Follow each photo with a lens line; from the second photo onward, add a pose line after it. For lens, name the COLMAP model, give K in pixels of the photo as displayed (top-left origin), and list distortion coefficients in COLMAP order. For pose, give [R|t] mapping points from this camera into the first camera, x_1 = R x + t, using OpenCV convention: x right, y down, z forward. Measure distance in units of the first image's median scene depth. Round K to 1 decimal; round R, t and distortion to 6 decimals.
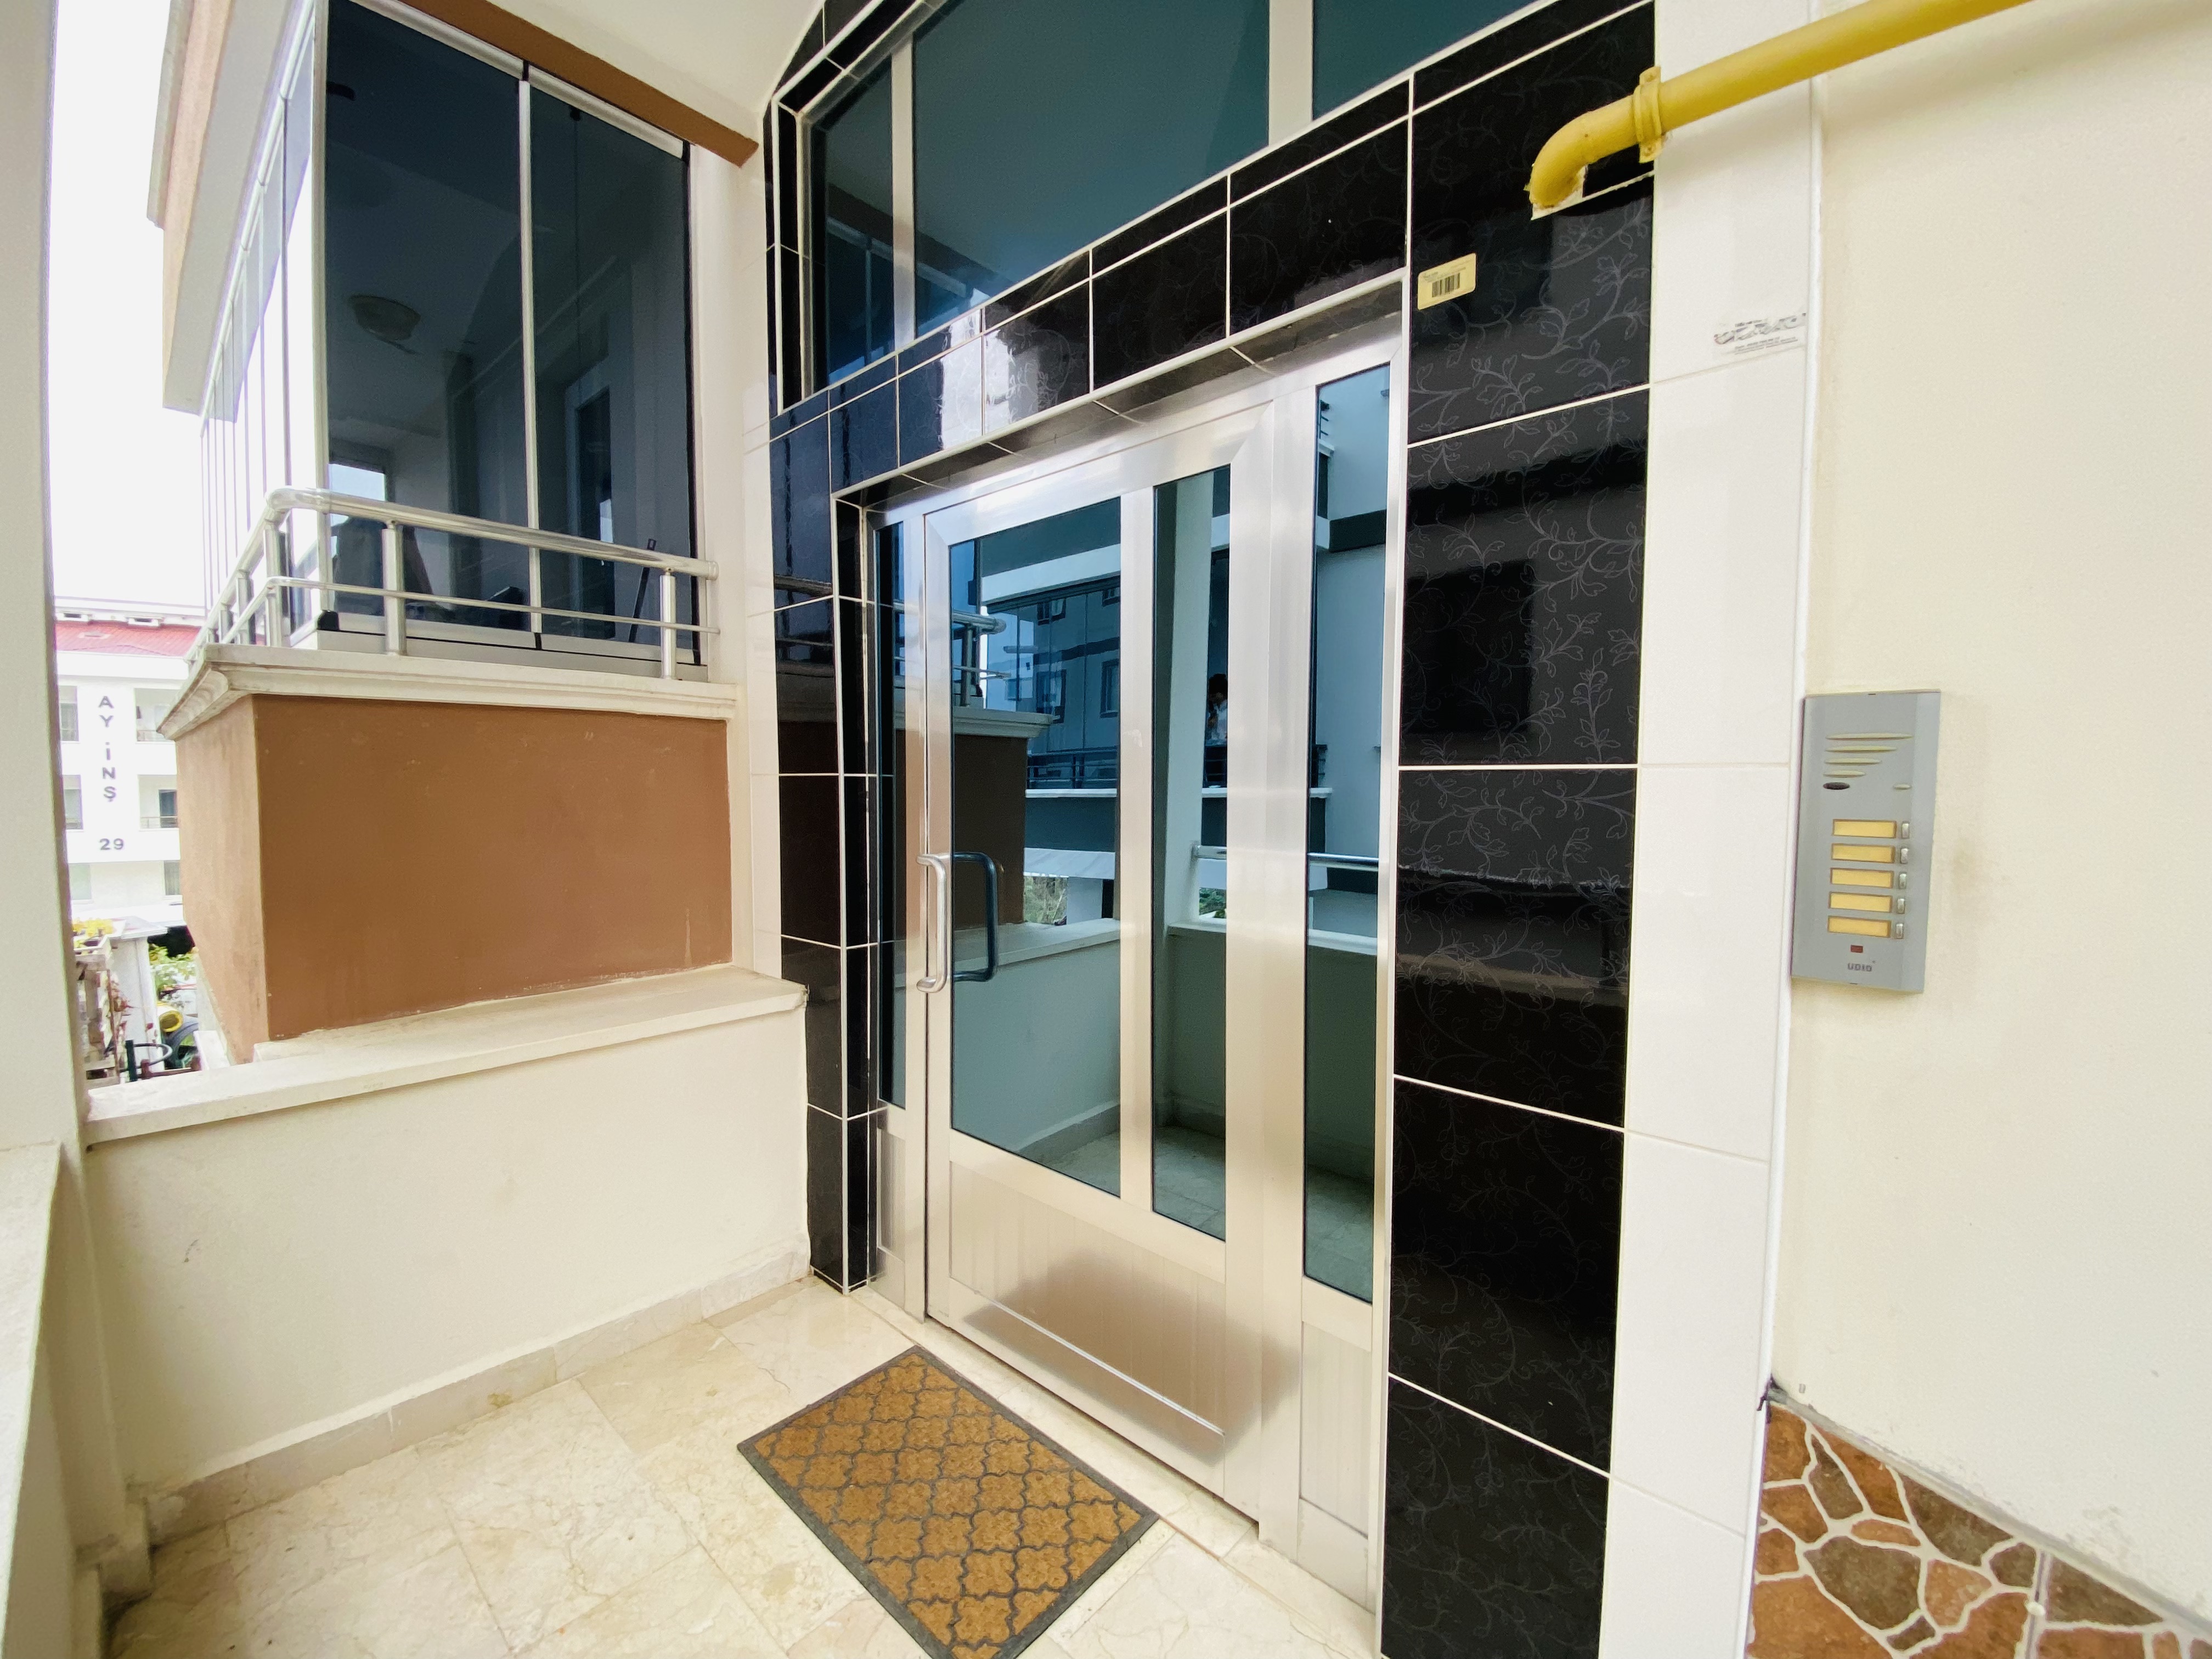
lens RADIAL K [[906.0, 0, 1105.2], [0, 906.0, 811.9], [0, 0, 1]] dist [0.000131, -0.008737]
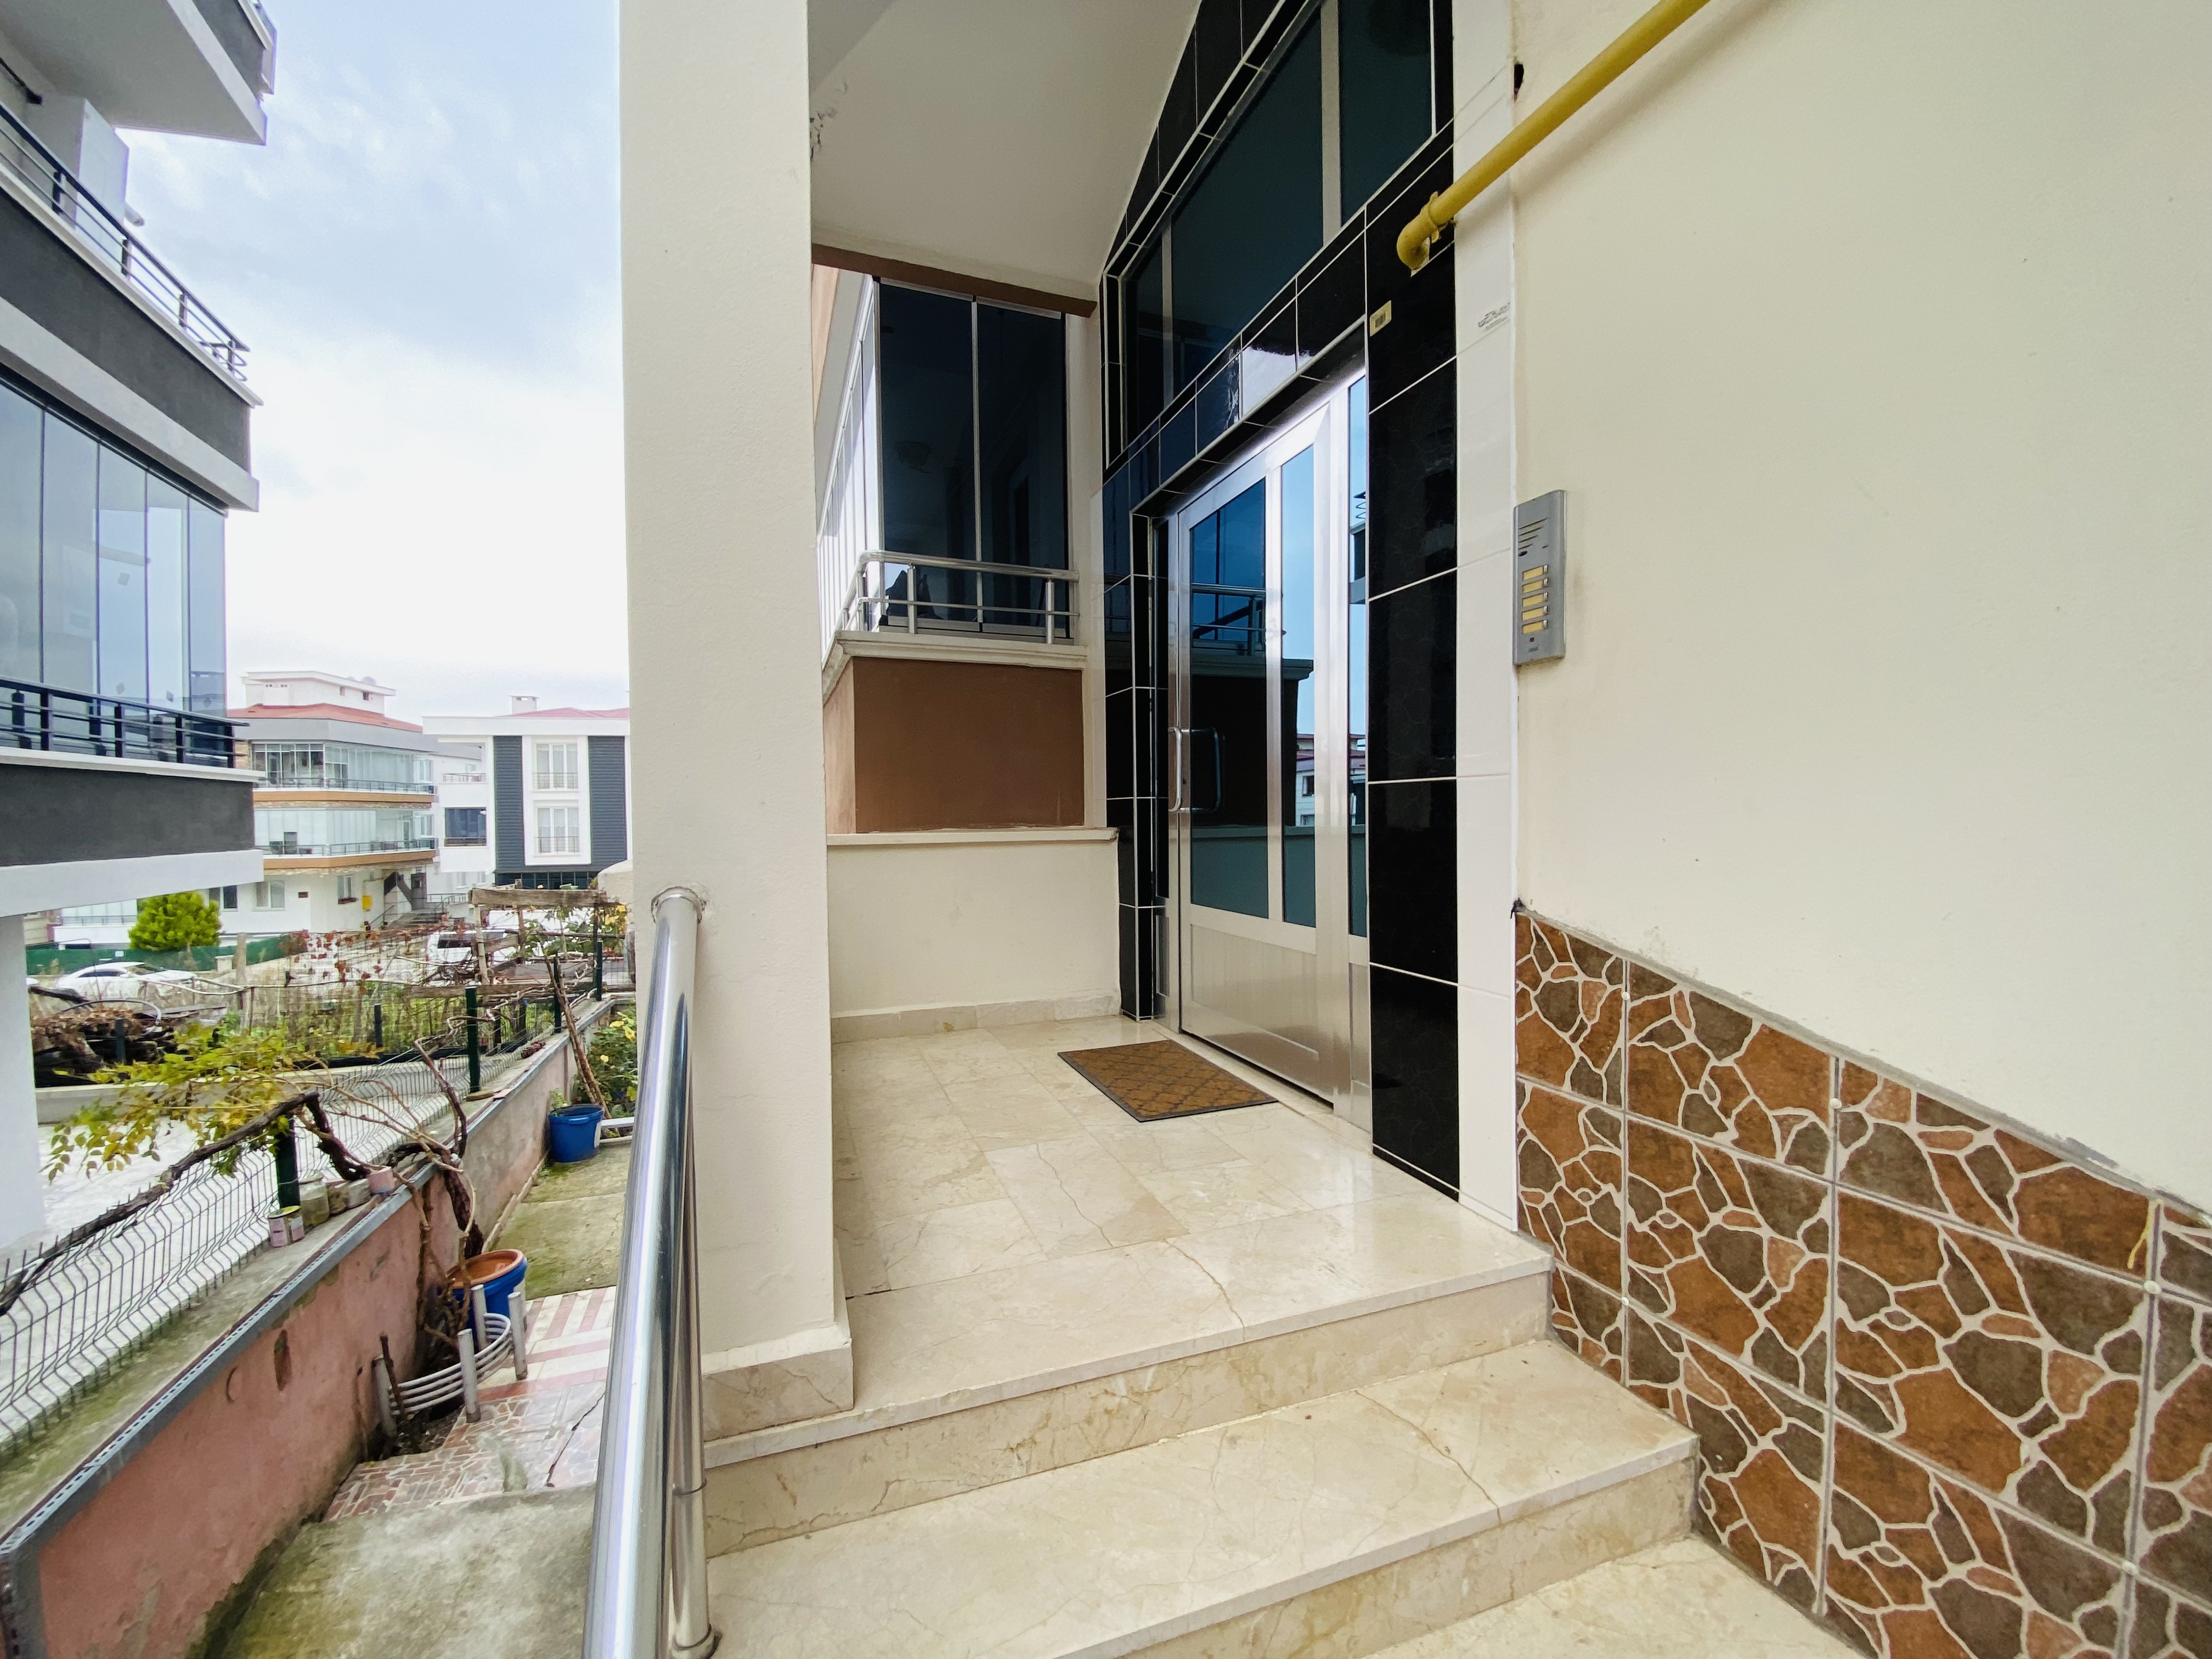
lens RADIAL K [[893.1, 0, 1099.2], [0, 893.1, 827.6], [0, 0, 1]] dist [0.027513, -0.025131]
pose [[0.891247, 0.000135, -0.453519, 0.396688], [-0.011646, 0.999677, -0.022587, 0.264490], [0.453369, 0.025412, 0.890960, -0.459983]]
